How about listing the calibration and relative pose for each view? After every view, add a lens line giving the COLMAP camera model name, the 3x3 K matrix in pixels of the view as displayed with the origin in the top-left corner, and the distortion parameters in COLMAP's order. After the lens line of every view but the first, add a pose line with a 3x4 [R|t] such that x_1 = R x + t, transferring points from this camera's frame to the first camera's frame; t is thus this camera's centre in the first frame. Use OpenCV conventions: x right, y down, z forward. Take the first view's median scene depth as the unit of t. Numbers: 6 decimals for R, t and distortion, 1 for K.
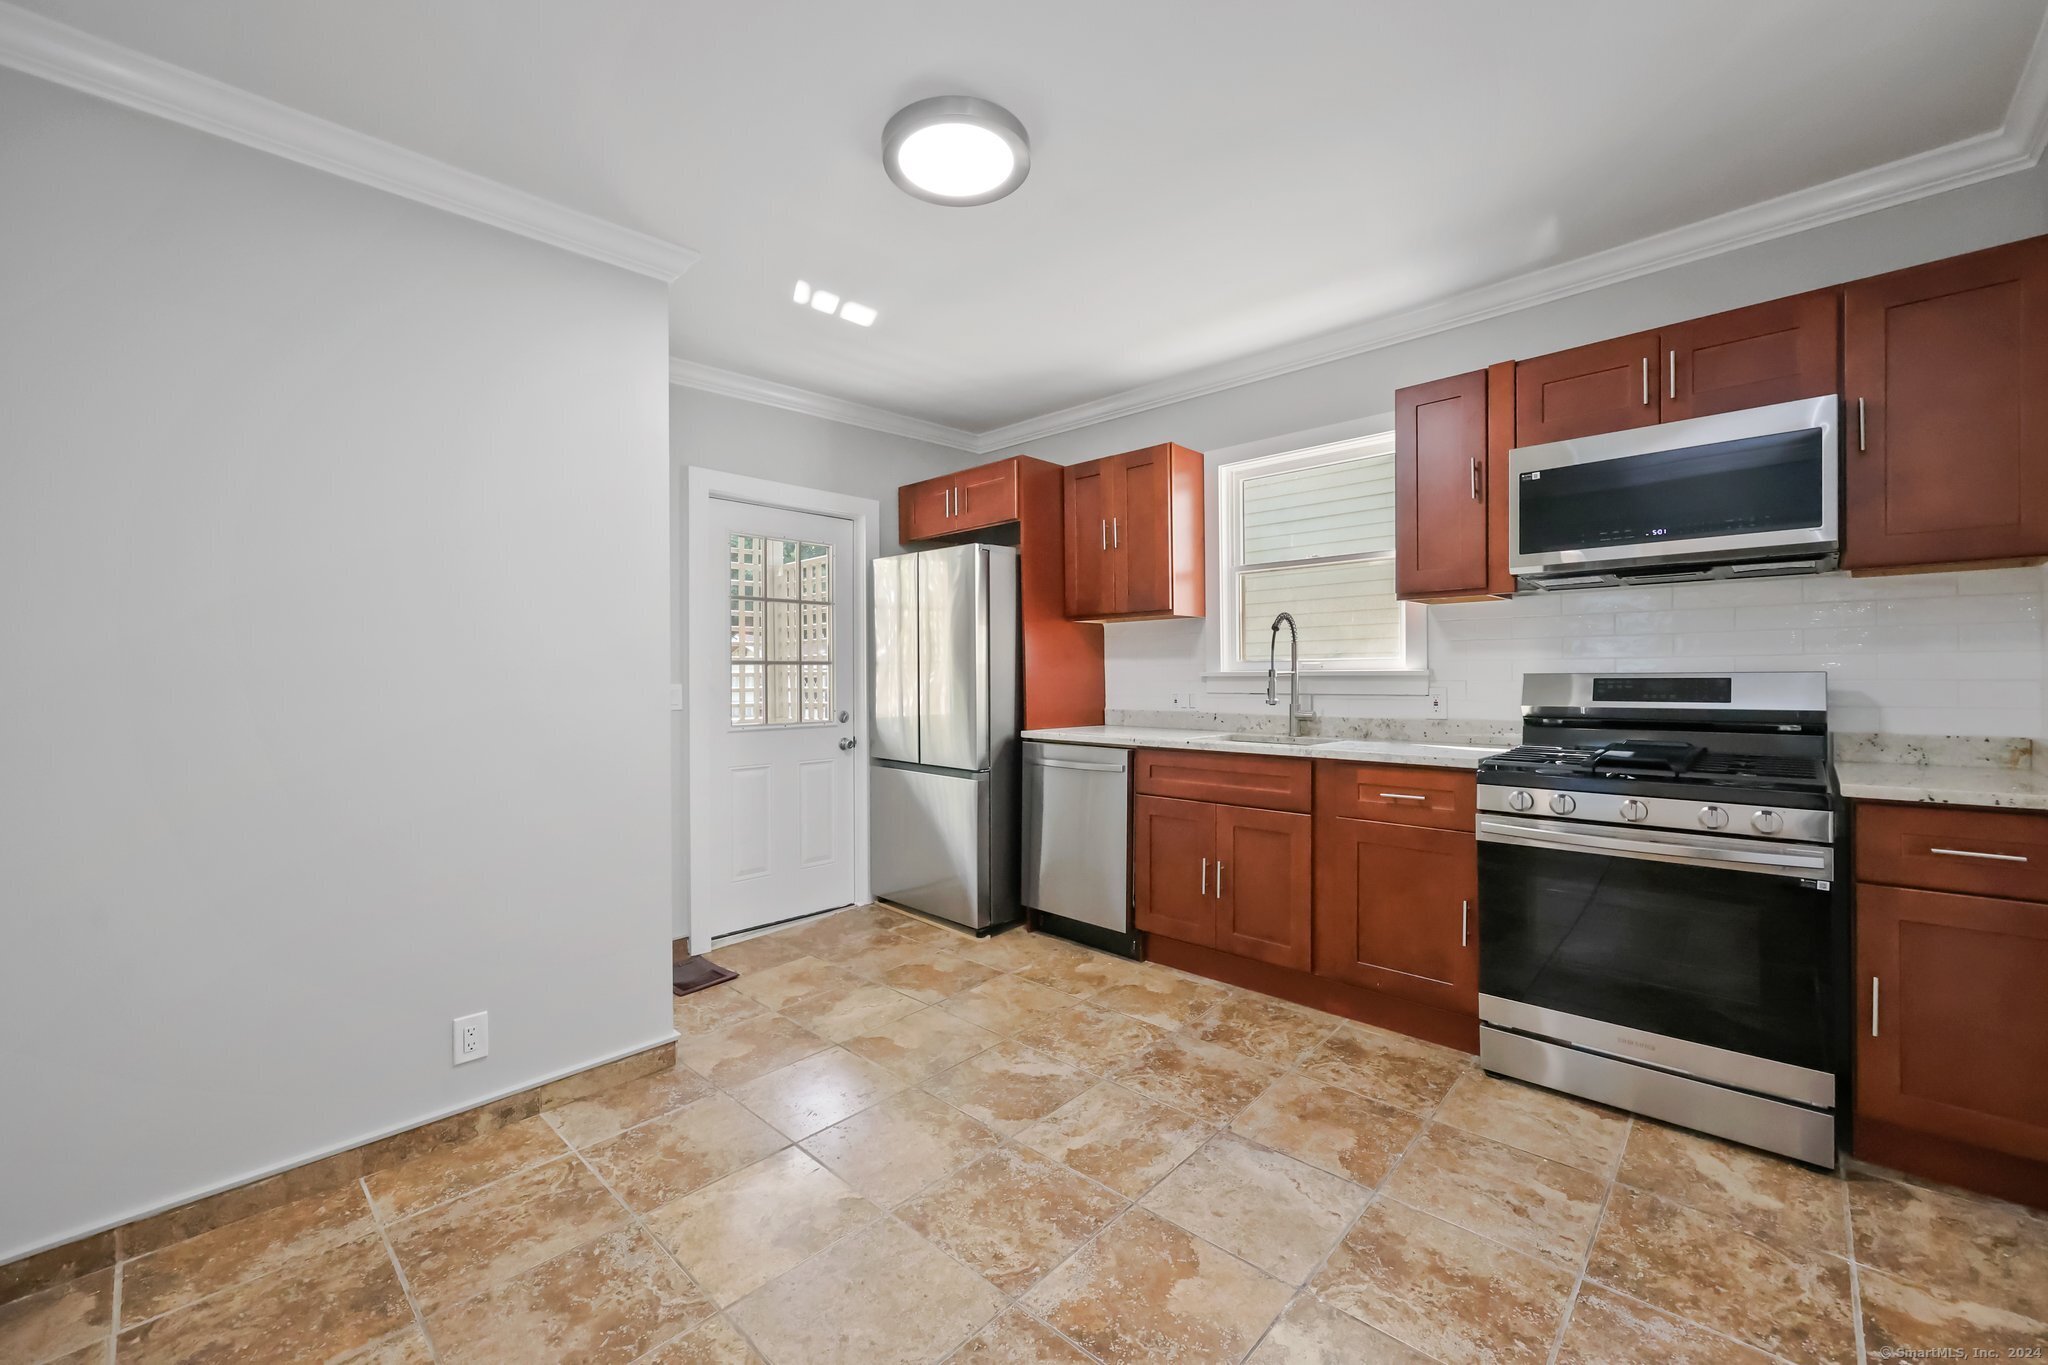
lens RADIAL K [[820.9, 0, 1030.3], [0, 820.9, 680.5], [0, 0, 1]] dist [-0.000096, -0.000277]
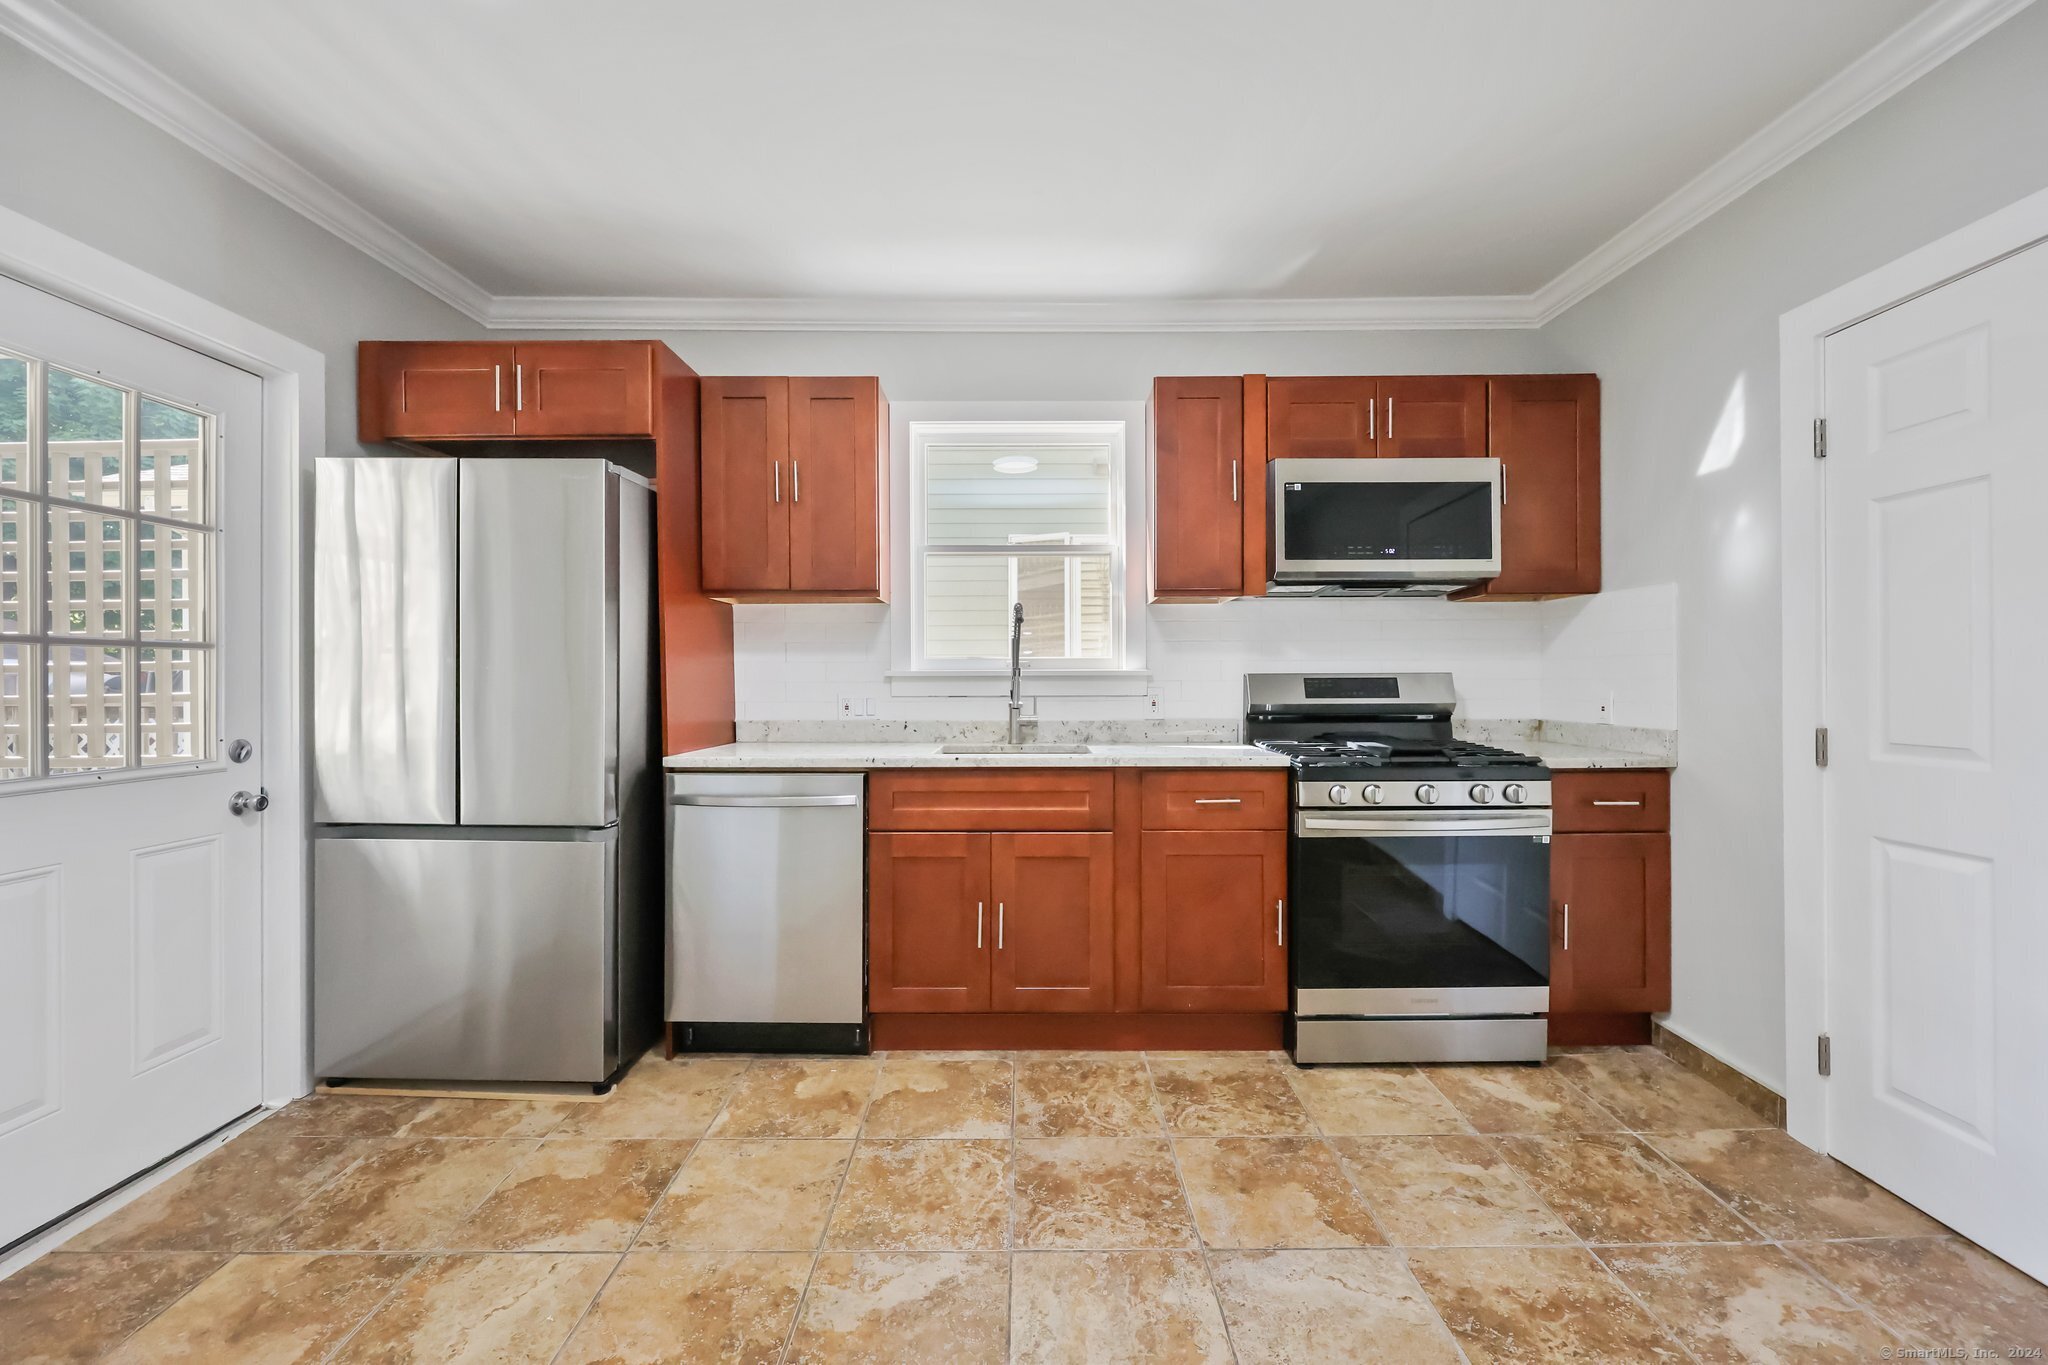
lens RADIAL K [[820.9, 0, 1030.3], [0, 820.9, 680.5], [0, 0, 1]] dist [-0.000096, -0.000277]
pose [[0.726414, 0.001134, 0.687256, -0.384163], [0.002444, 0.999988, -0.004232, 0.004920], [-0.687253, 0.004754, 0.726403, 0.489881]]
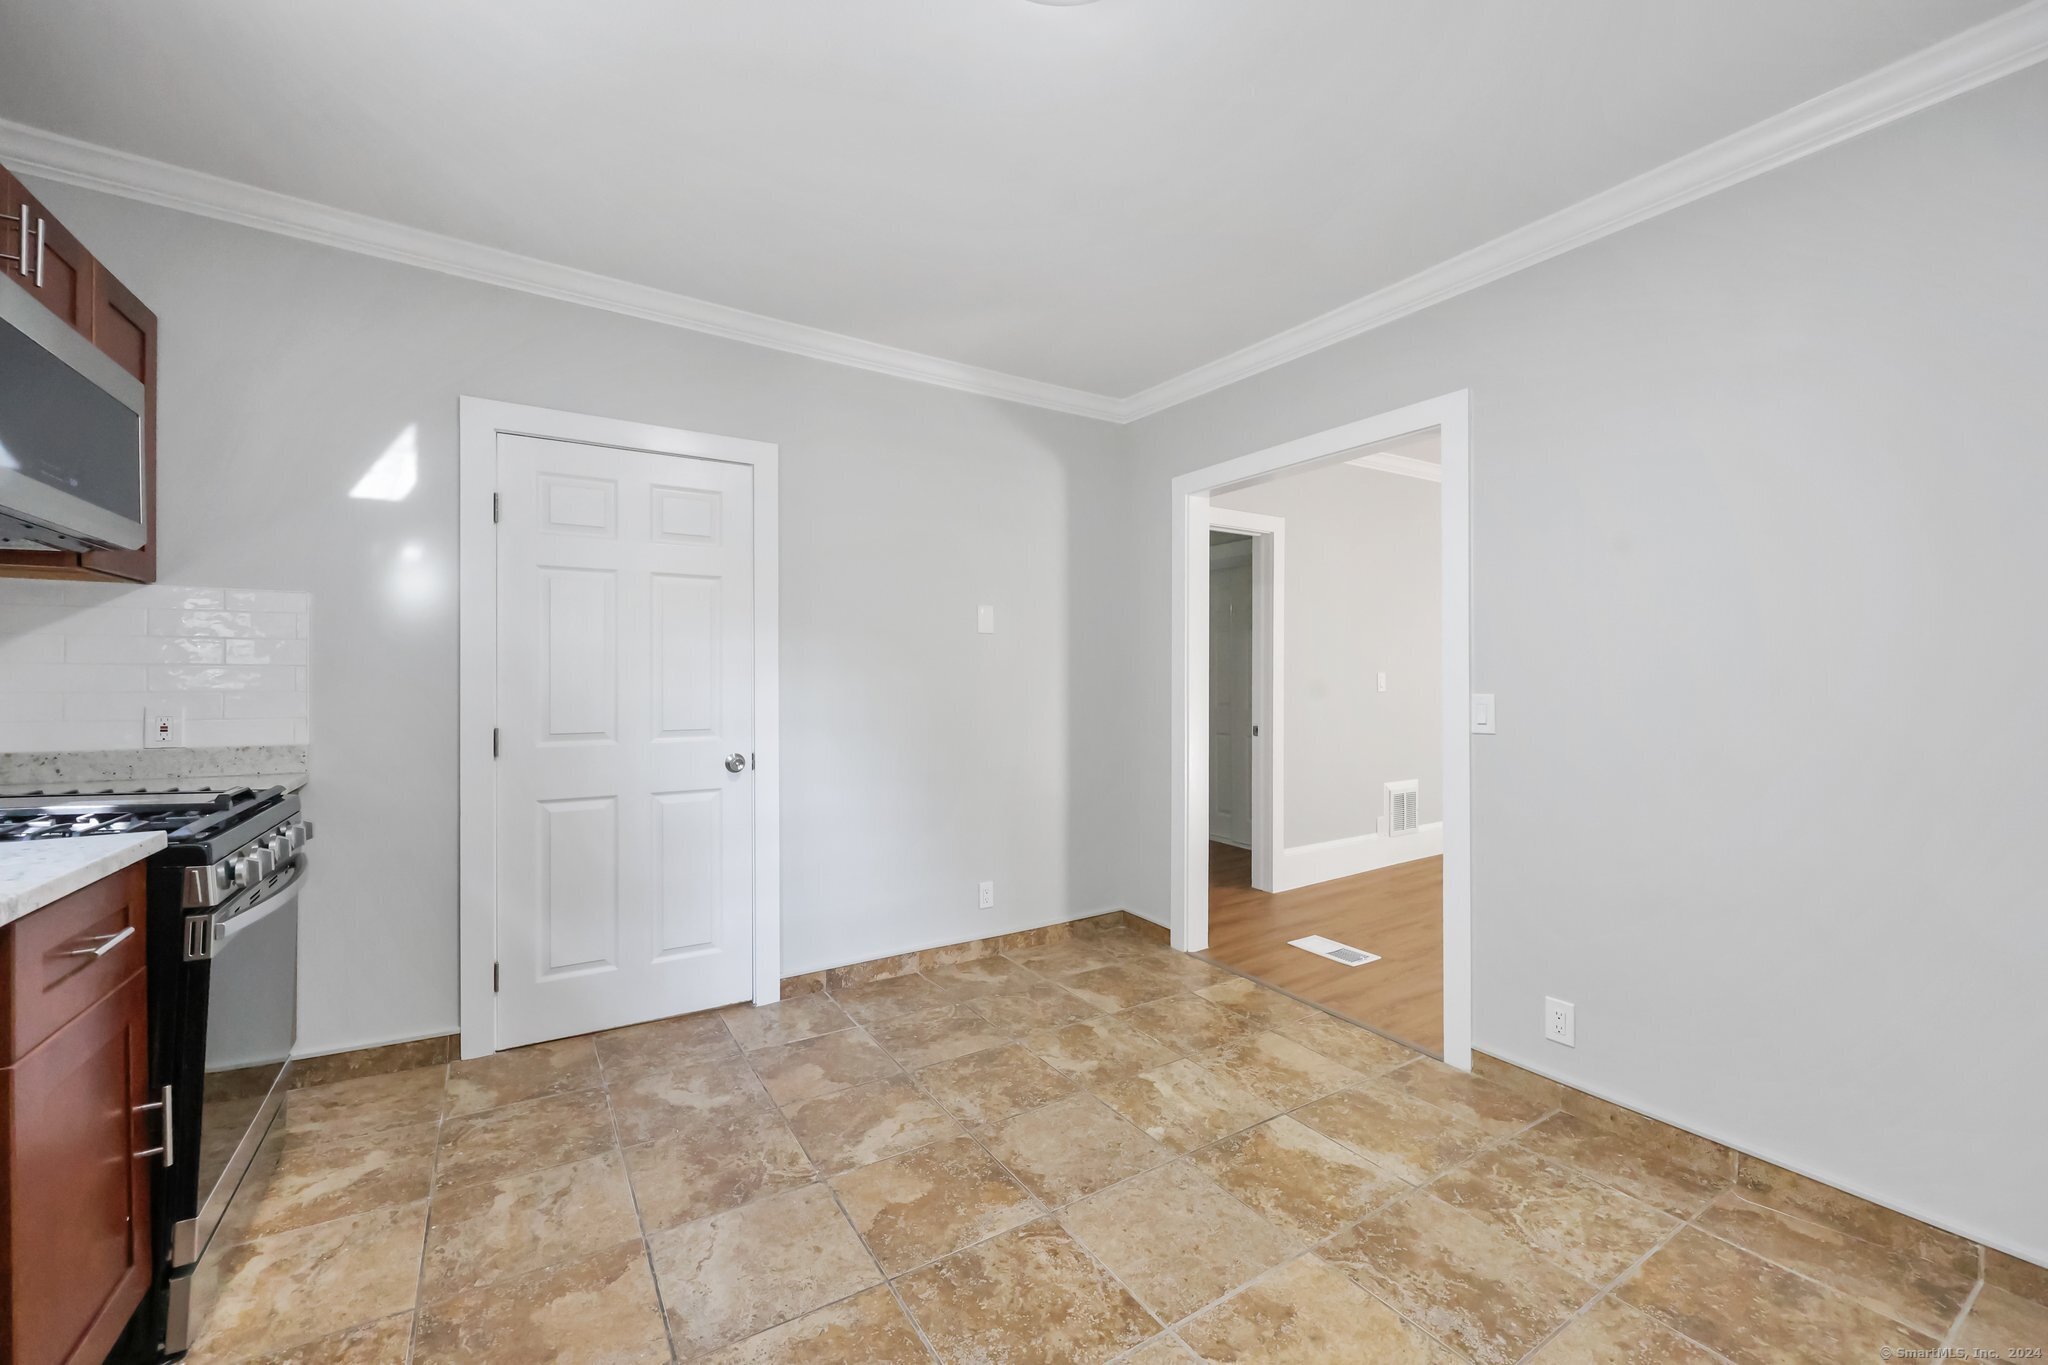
lens RADIAL K [[820.9, 0, 1030.3], [0, 820.9, 680.5], [0, 0, 1]] dist [-0.000096, -0.000277]
pose [[-0.968706, 0.008530, 0.248063, -0.192797], [0.008610, 0.999963, -0.000761, -0.005046], [-0.248060, 0.001399, -0.968744, 1.422106]]
